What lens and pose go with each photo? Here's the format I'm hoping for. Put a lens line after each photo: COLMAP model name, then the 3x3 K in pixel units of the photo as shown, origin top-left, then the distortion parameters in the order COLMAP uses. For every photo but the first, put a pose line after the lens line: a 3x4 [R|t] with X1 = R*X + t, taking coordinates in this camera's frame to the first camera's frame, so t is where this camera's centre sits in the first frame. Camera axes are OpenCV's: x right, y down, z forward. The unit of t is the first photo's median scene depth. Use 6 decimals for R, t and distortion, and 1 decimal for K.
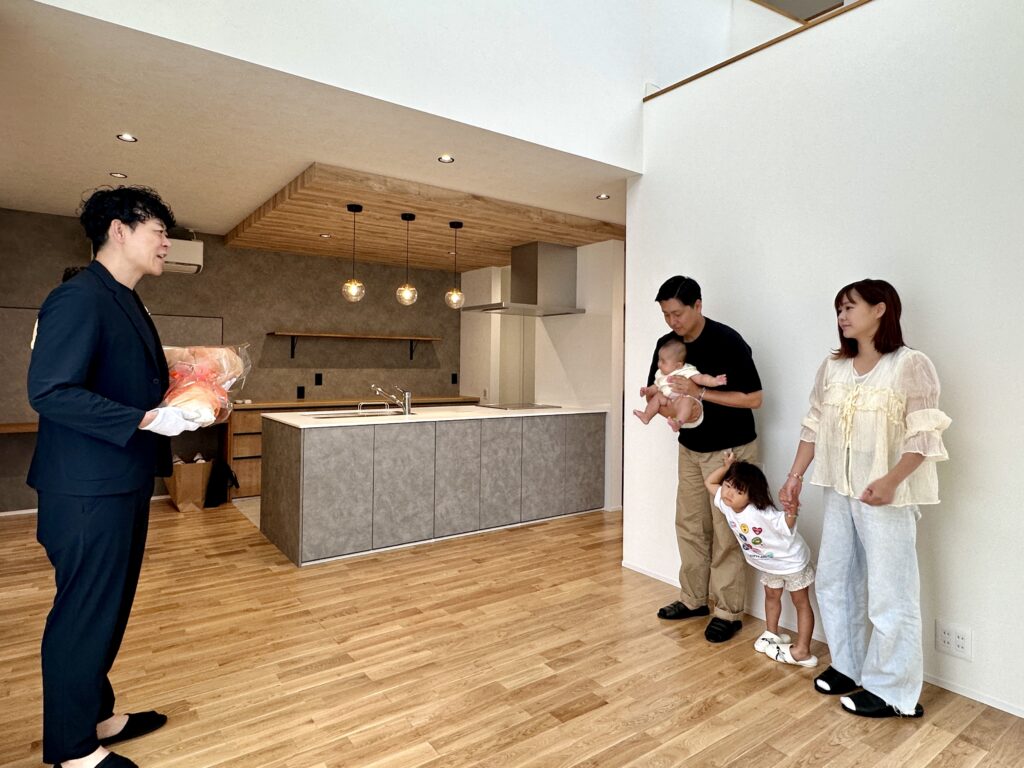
lens RADIAL K [[583.2, 0, 512.2], [0, 583.2, 352.3], [0, 0, 1]] dist [0.002580, 0.000336]
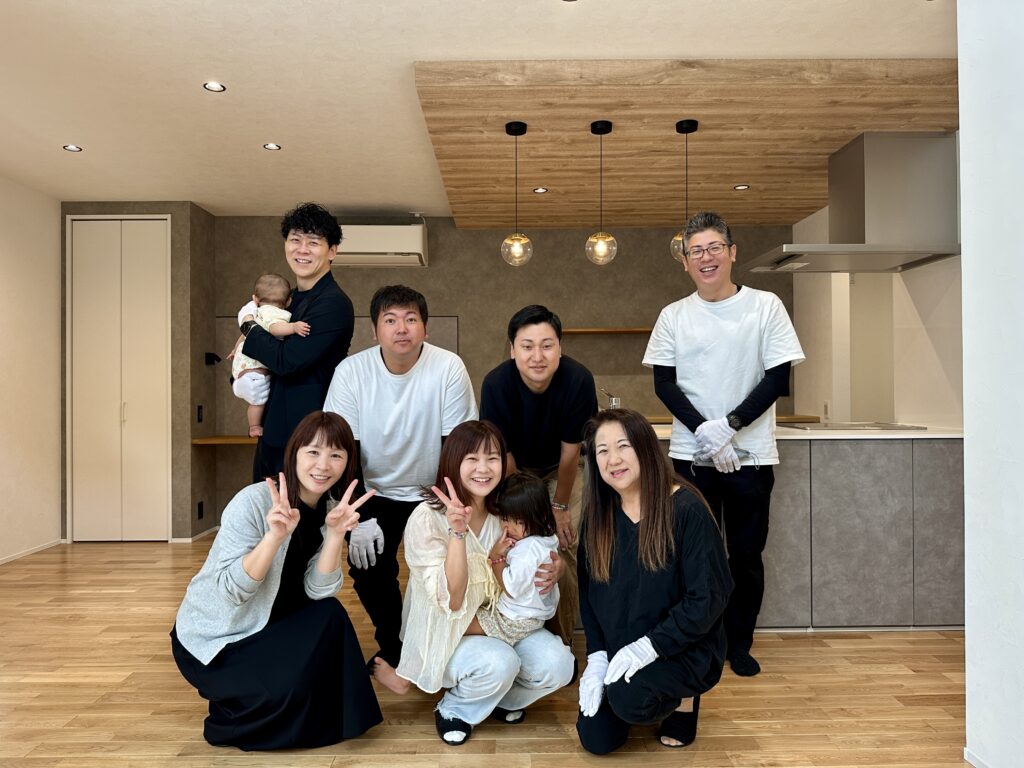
lens RADIAL K [[716.0, 0, 512.0], [0, 716.0, 384.0], [0, 0, 1]] dist [-0.006698, 0.001792]
pose [[0.816809, -0.025271, -0.576355, 0.178538], [0.030957, 0.999521, 0.000047, 0.046787], [0.576077, -0.017881, 0.817200, 0.266983]]
